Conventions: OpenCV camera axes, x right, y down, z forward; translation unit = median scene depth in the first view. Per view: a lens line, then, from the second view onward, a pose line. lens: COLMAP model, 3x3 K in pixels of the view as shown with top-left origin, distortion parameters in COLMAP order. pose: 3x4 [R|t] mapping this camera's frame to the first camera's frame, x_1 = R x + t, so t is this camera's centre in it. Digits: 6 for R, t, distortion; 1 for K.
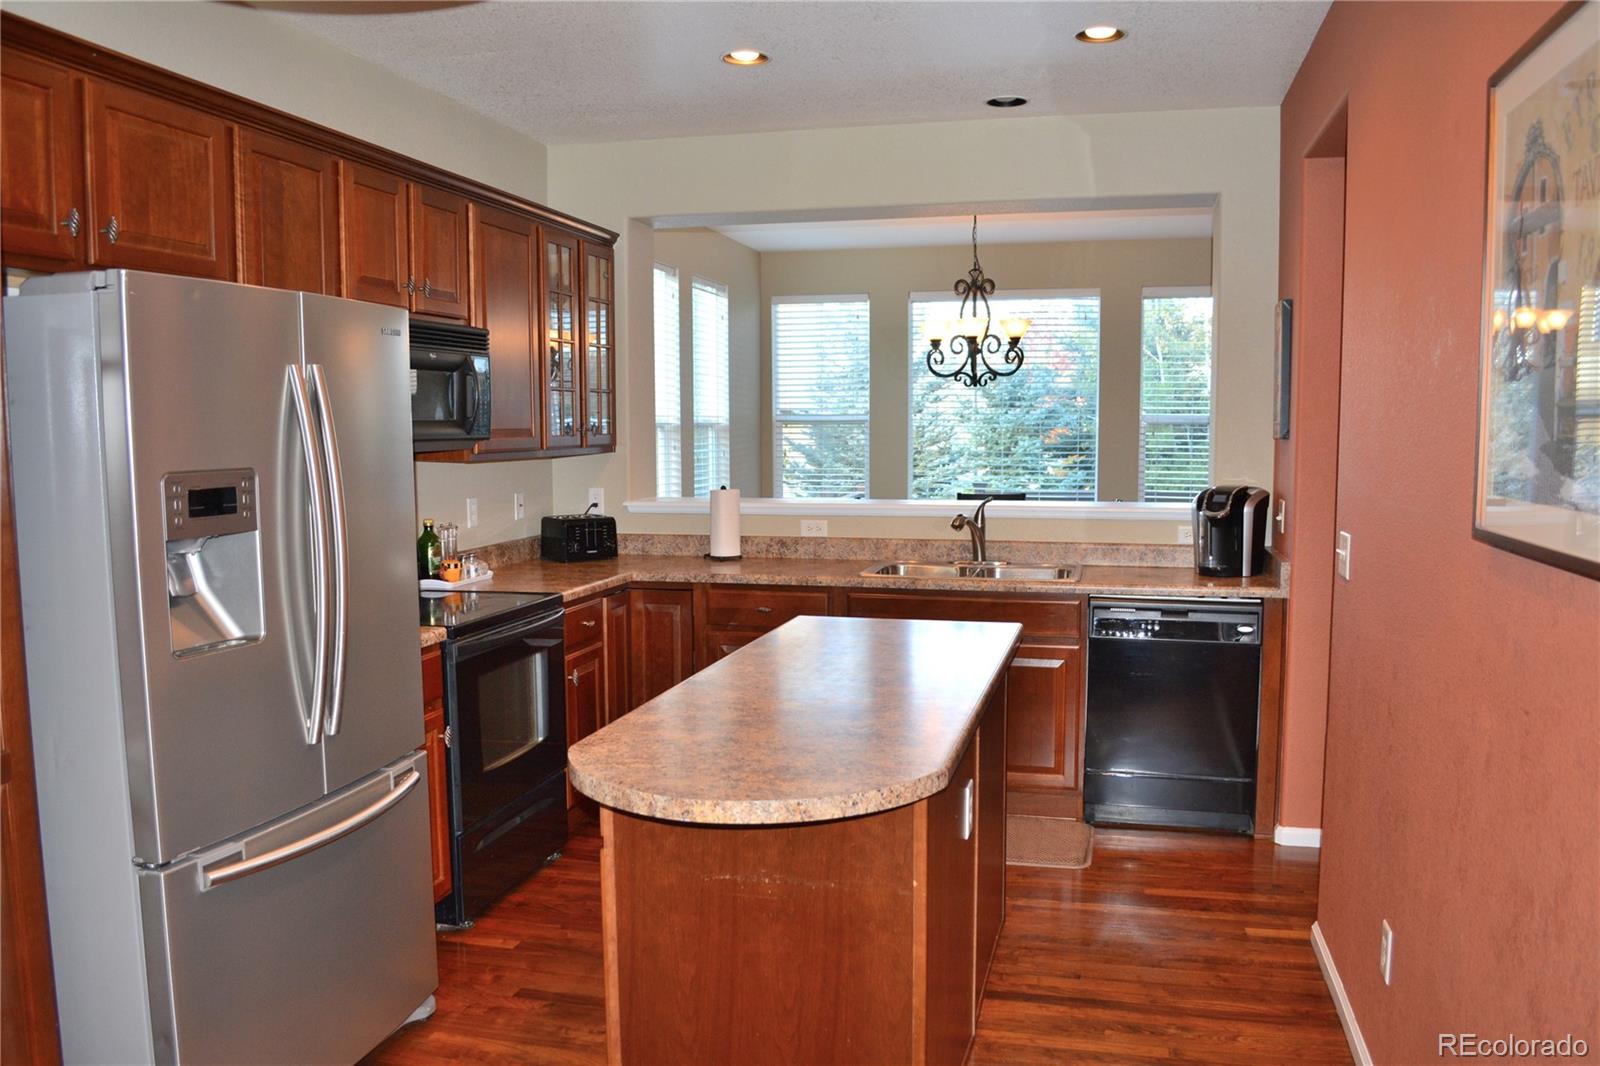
lens RADIAL K [[1273.1, 0, 798.4], [0, 1273.1, 533.7], [0, 0, 1]] dist [-0.074116, 0.006341]
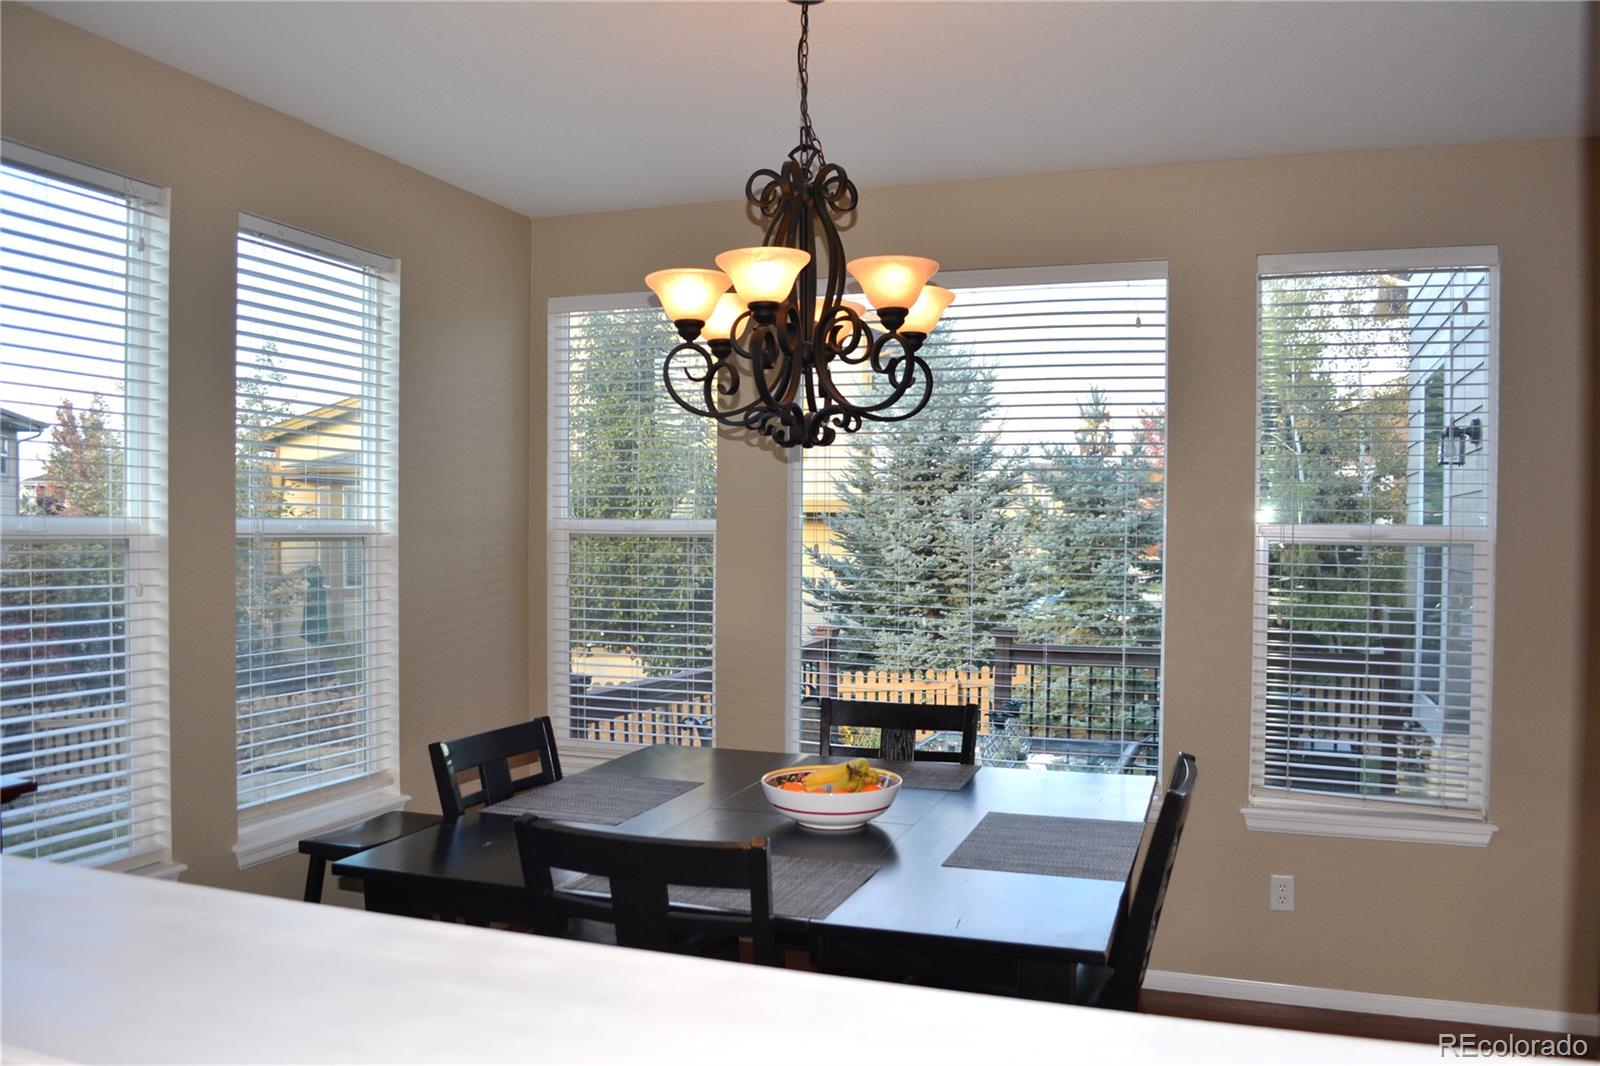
lens RADIAL K [[1273.1, 0, 798.9], [0, 1273.1, 540.6], [0, 0, 1]] dist [-0.074116, 0.006341]
pose [[0.995058, 0.012803, -0.098464, 0.070630], [-0.020395, 0.996862, -0.076485, -0.023400], [0.097176, 0.078115, 0.992197, 0.248901]]
